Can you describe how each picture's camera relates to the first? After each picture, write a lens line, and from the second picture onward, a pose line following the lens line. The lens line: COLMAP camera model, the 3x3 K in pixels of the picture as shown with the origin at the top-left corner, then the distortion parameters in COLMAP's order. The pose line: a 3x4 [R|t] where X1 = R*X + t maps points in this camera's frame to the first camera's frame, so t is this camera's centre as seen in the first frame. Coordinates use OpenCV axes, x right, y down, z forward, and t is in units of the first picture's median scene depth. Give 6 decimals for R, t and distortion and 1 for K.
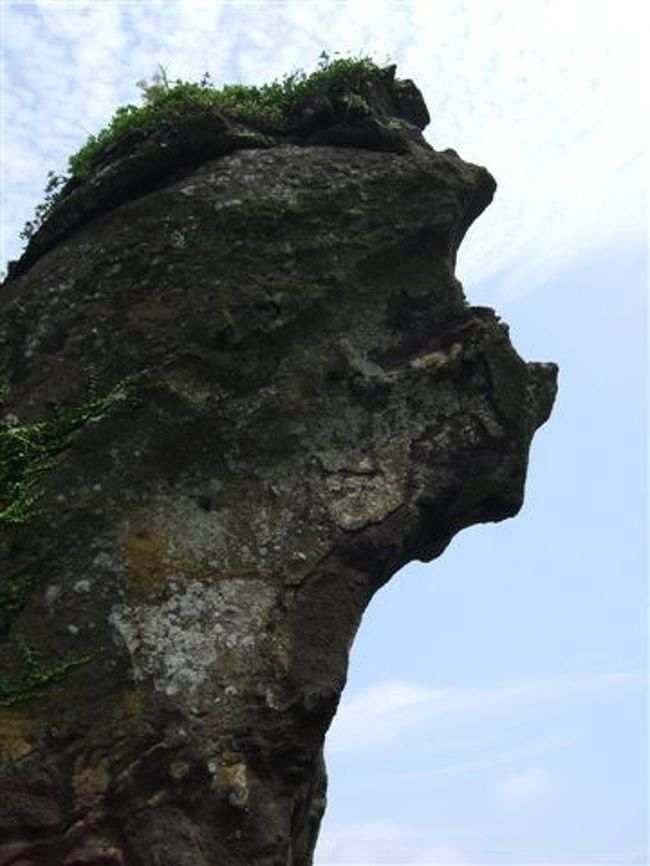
lens RADIAL K [[943.1, 0, 325.0], [0, 943.1, 433.0], [0, 0, 1]] dist [-0.024929, 0.018096]
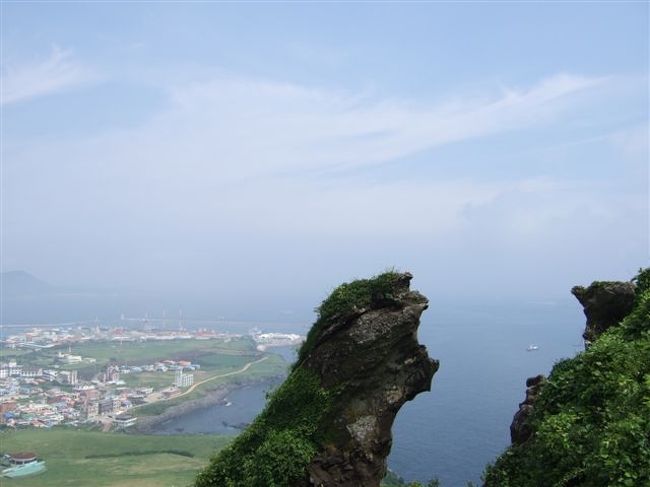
lens RADIAL K [[707.9, 0, 325.0], [0, 707.9, 243.5], [0, 0, 1]] dist [-0.024929, 0.018096]
pose [[0.973820, -0.028717, -0.225500, 0.533868], [0.126279, 0.893188, 0.431588, -2.229072], [0.189020, -0.448765, 0.873431, -1.873780]]
